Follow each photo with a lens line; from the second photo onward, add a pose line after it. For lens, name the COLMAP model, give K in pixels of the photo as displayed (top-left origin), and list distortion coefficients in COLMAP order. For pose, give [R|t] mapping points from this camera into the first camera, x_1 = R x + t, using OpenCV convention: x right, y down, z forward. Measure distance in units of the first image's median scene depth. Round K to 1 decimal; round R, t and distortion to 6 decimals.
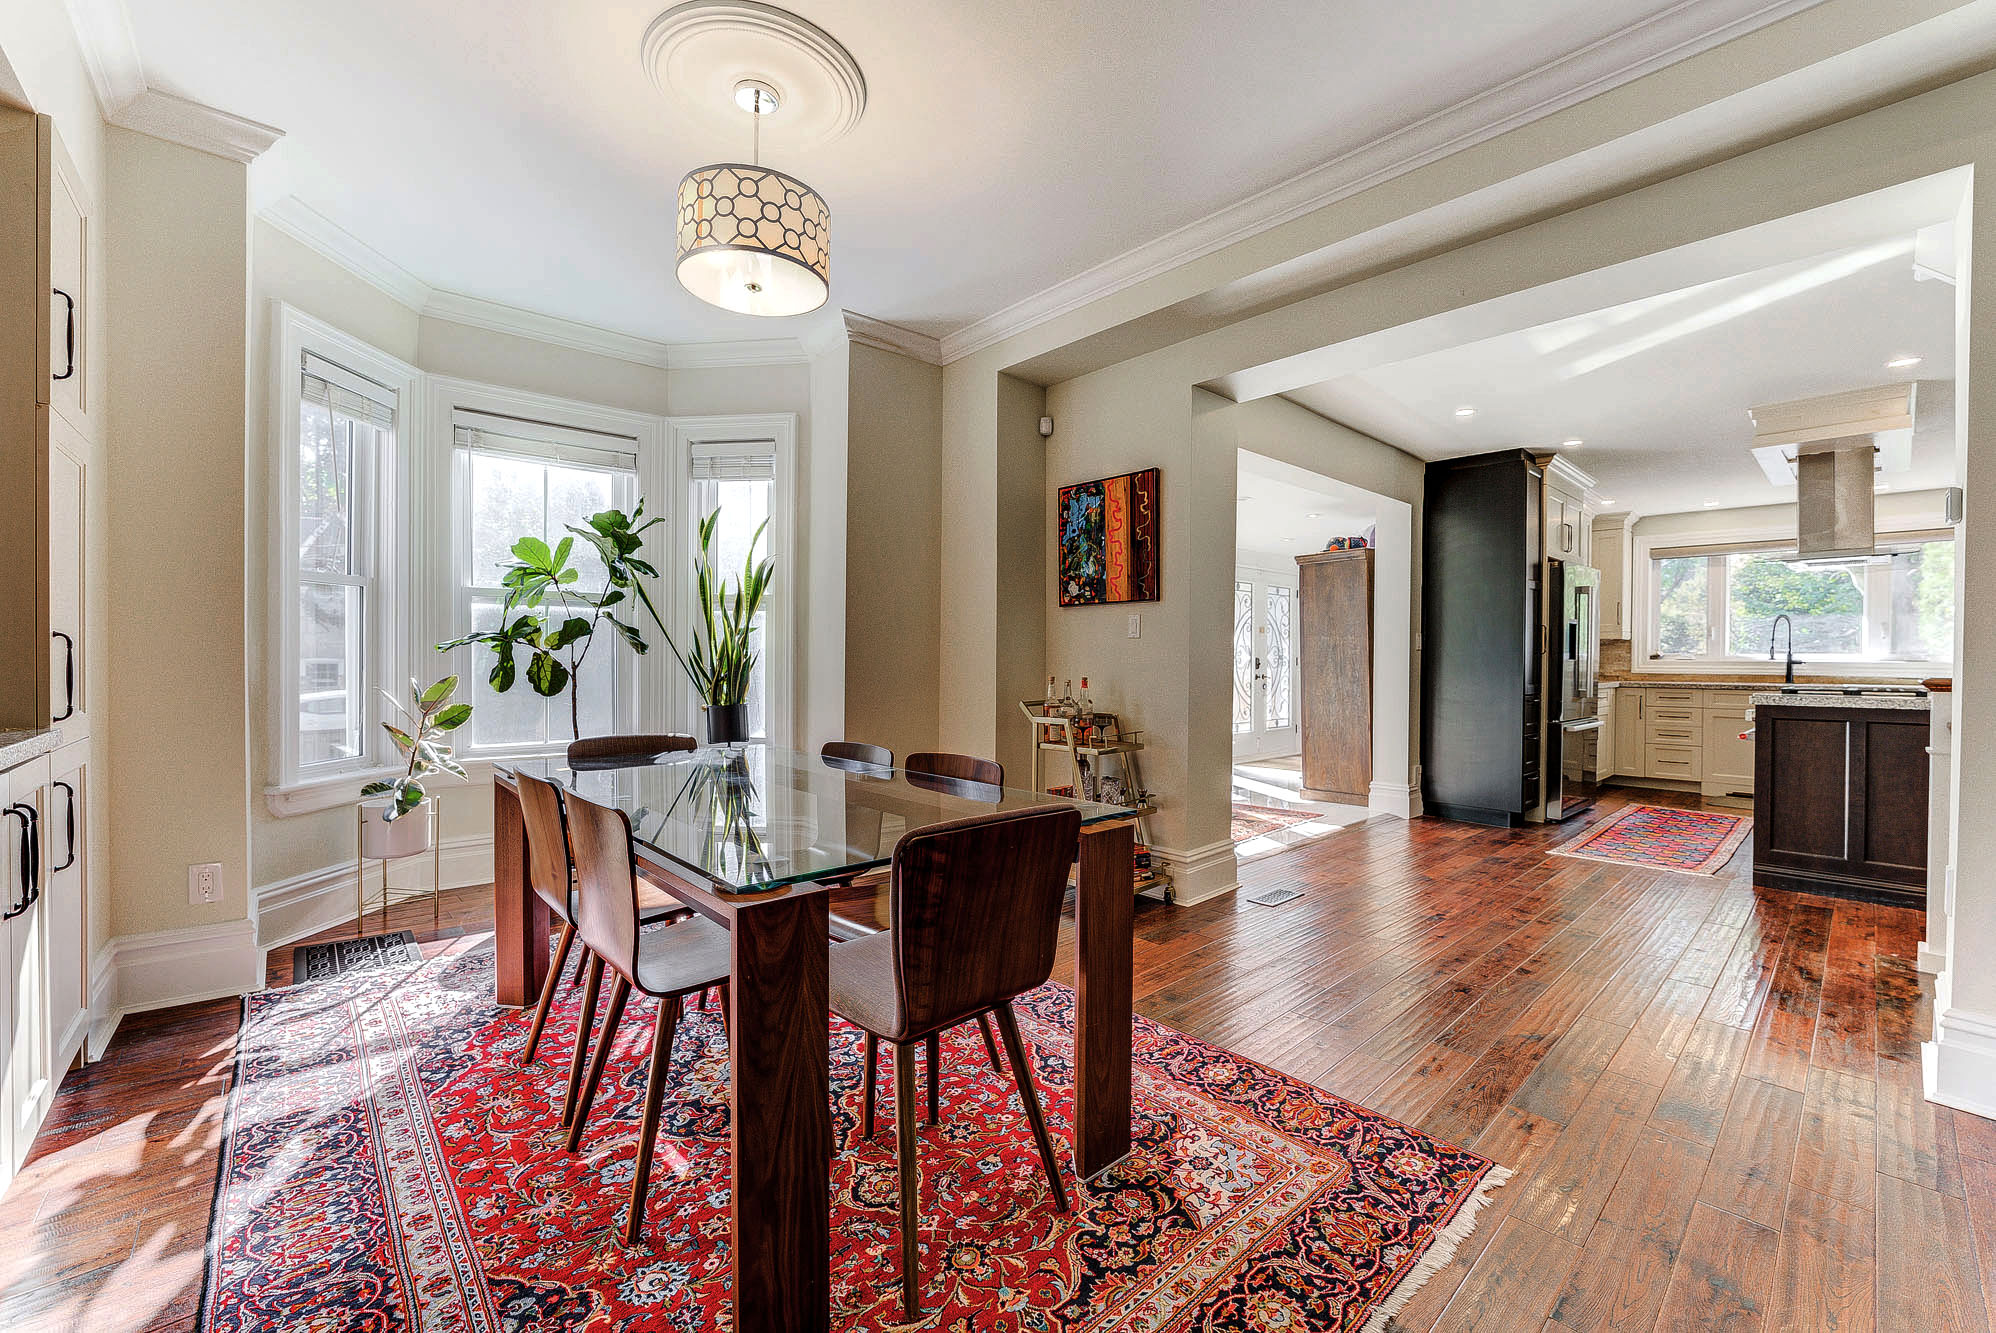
lens RADIAL K [[815.4, 0, 995.0], [0, 815.4, 664.9], [0, 0, 1]] dist [-0.020979, 0.001102]
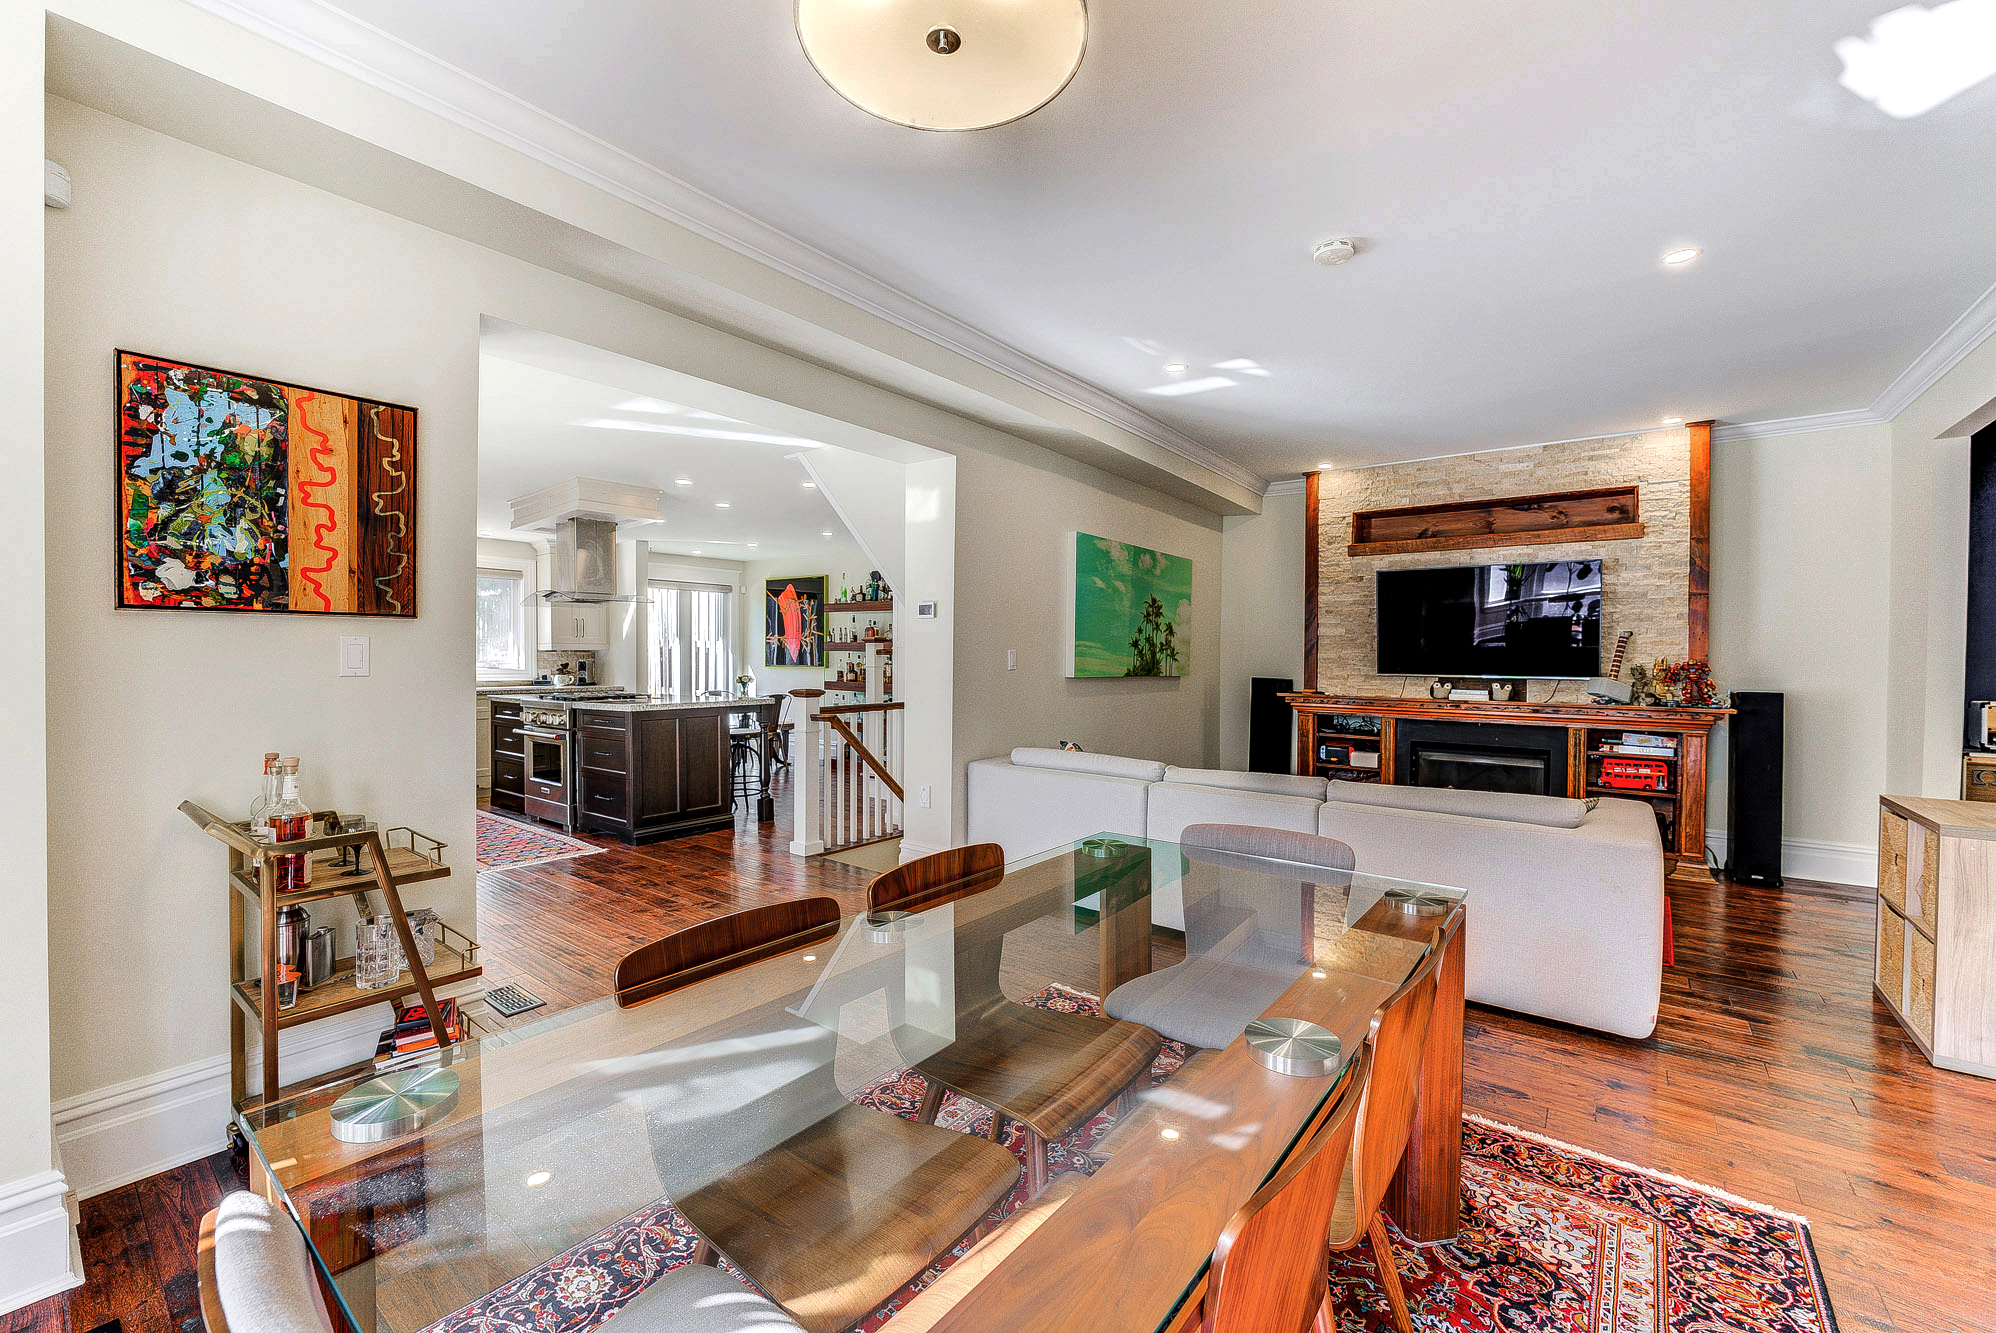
lens RADIAL K [[815.4, 0, 1009.4], [0, 815.4, 663.2], [0, 0, 1]] dist [-0.020979, 0.001102]
pose [[-0.189841, -0.016101, 0.981683, -0.460757], [0.004030, 0.999844, 0.017178, -0.047257], [-0.981807, 0.007217, -0.189746, 0.602962]]
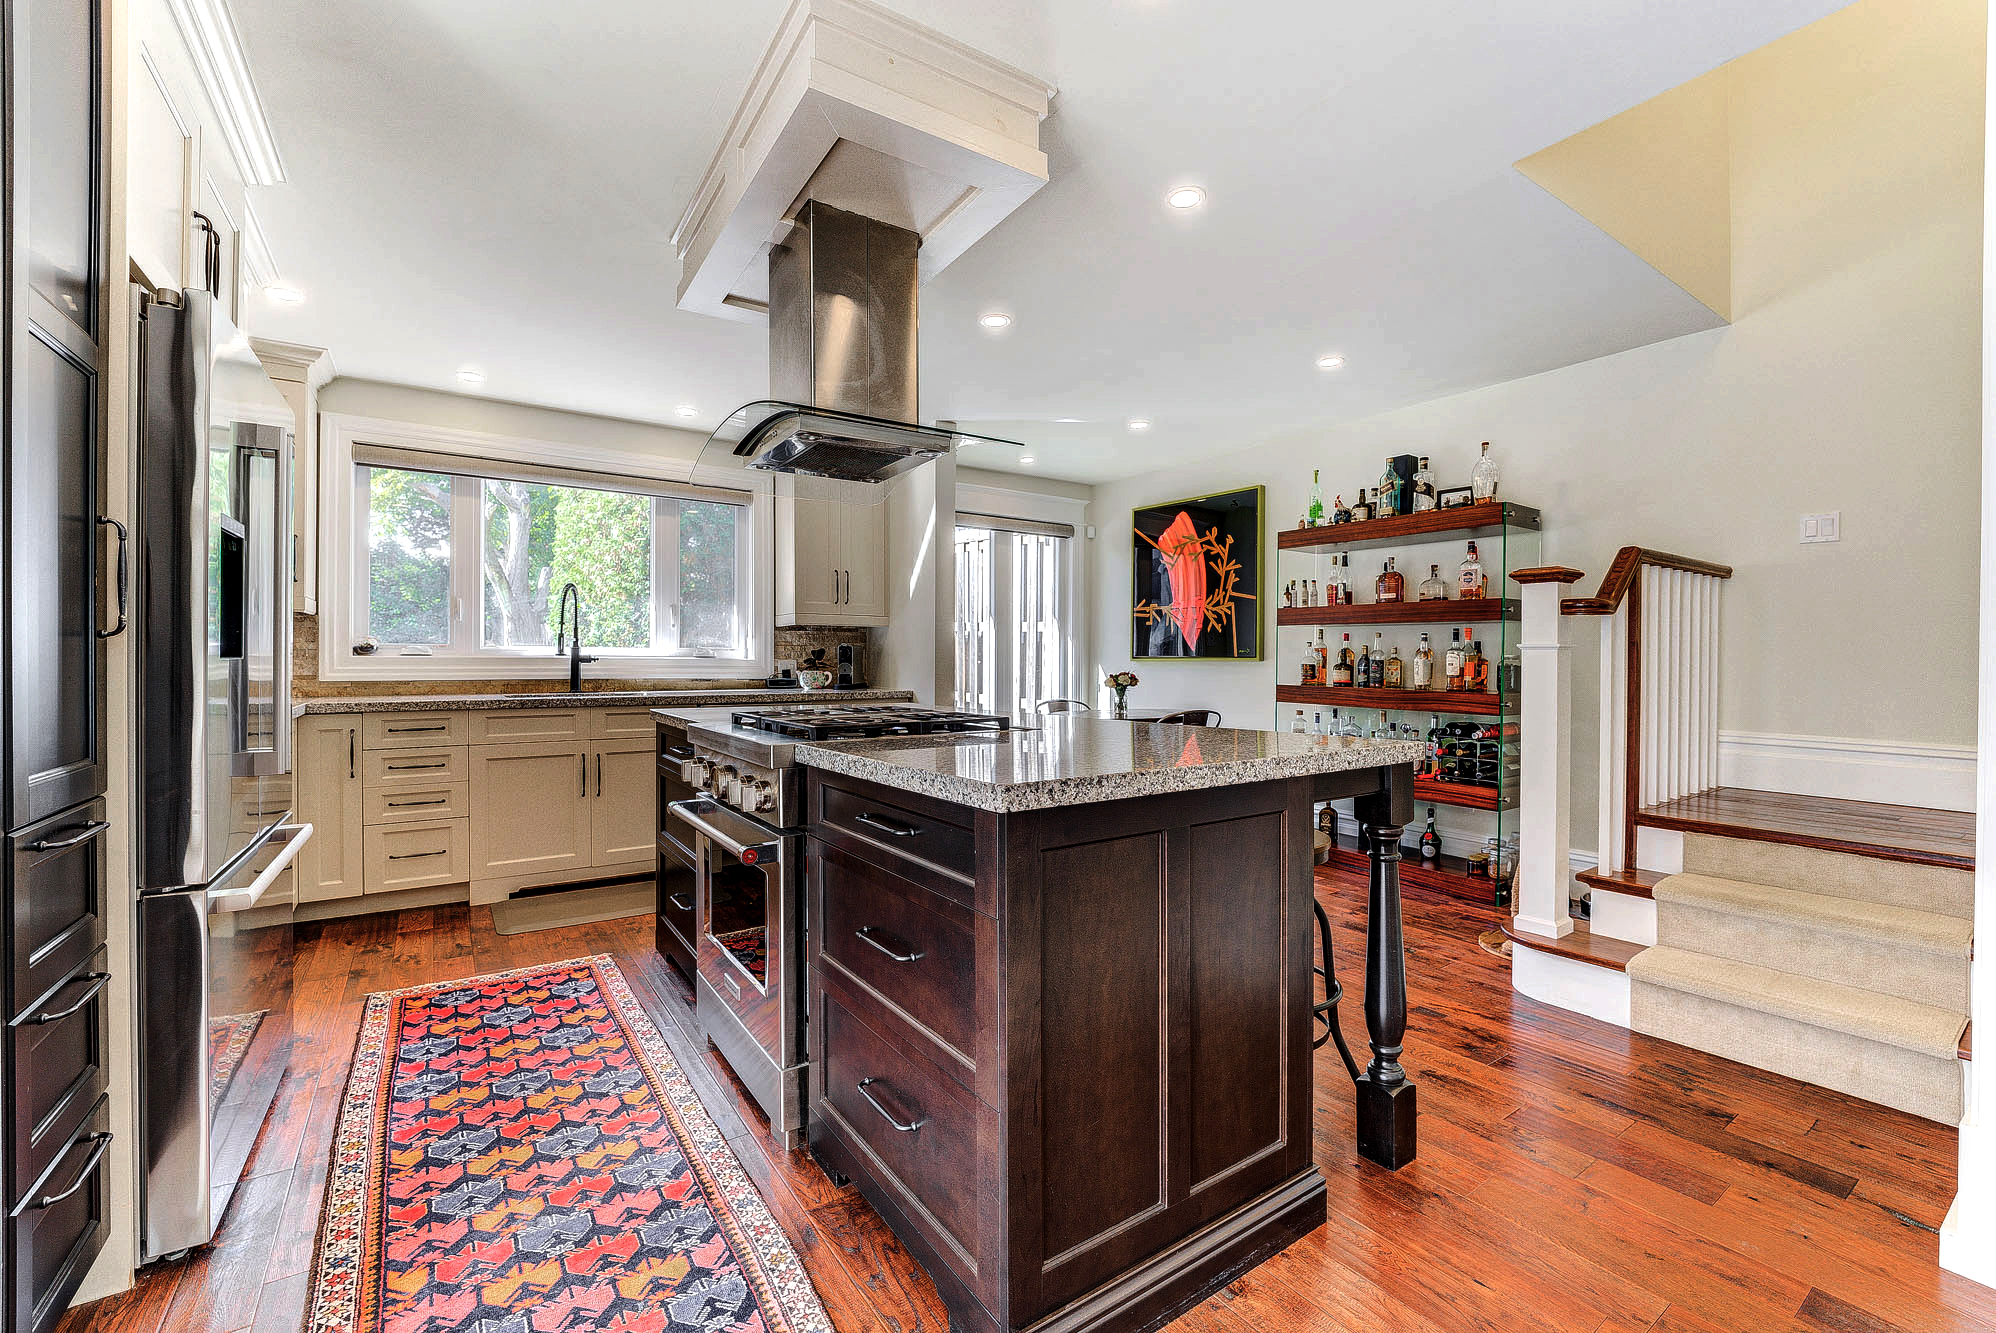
lens RADIAL K [[815.4, 0, 988.6], [0, 815.4, 658.5], [0, 0, 1]] dist [-0.020979, 0.001102]
pose [[0.136237, -0.006242, 0.990657, 0.613962], [0.005508, 0.999969, 0.005543, -0.008821], [-0.990661, 0.004701, 0.136267, 0.907805]]
